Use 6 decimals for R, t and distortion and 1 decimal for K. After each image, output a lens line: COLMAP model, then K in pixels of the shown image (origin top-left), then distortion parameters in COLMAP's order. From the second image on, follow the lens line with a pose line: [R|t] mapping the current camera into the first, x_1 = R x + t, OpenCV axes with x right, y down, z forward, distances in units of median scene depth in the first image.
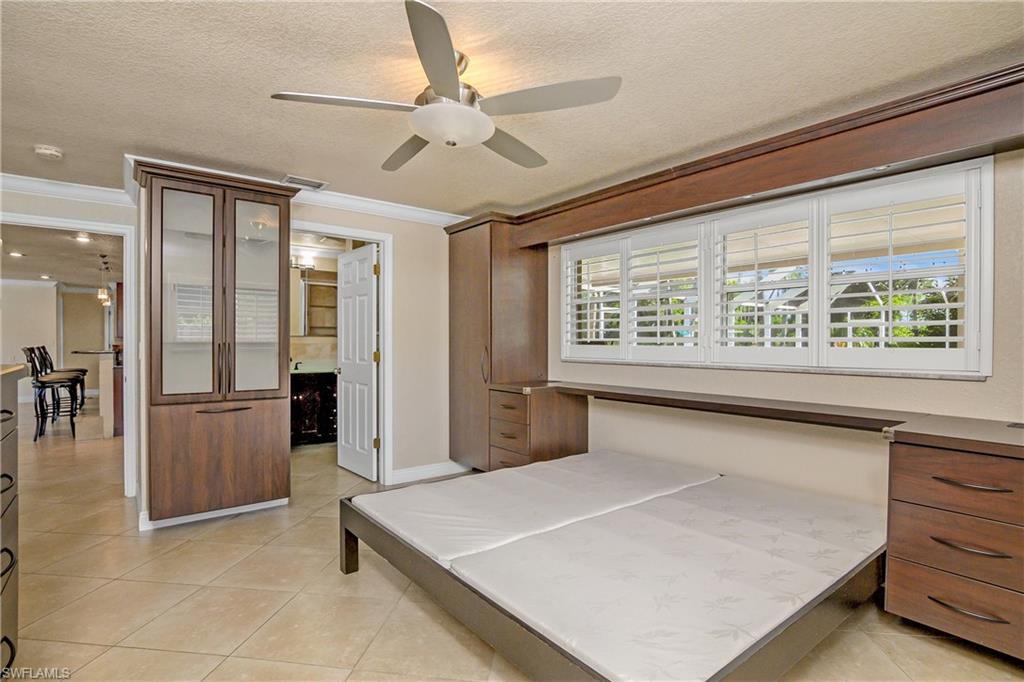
lens RADIAL K [[511.1, 0, 510.7], [0, 511.1, 342.8], [0, 0, 1]] dist [-0.020732, 0.007758]
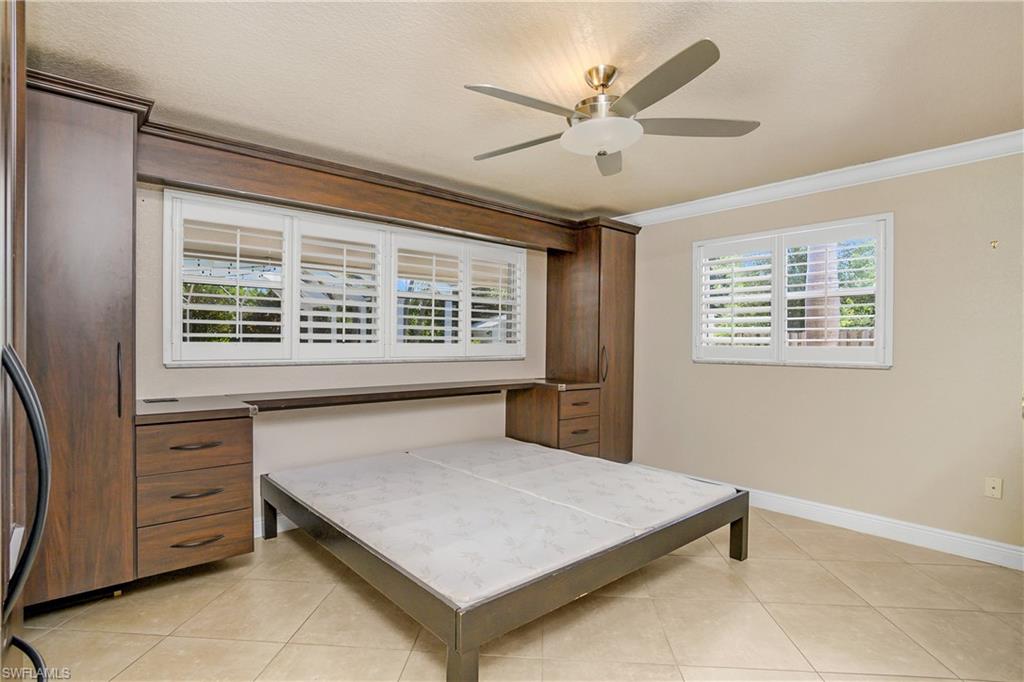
lens RADIAL K [[511.1, 0, 511.0], [0, 511.1, 343.0], [0, 0, 1]] dist [-0.020732, 0.007758]
pose [[-0.052153, -0.006002, 0.998621, -0.750604], [-0.006386, 0.999963, 0.005677, -0.001999], [-0.998619, -0.006081, -0.052190, 0.795566]]
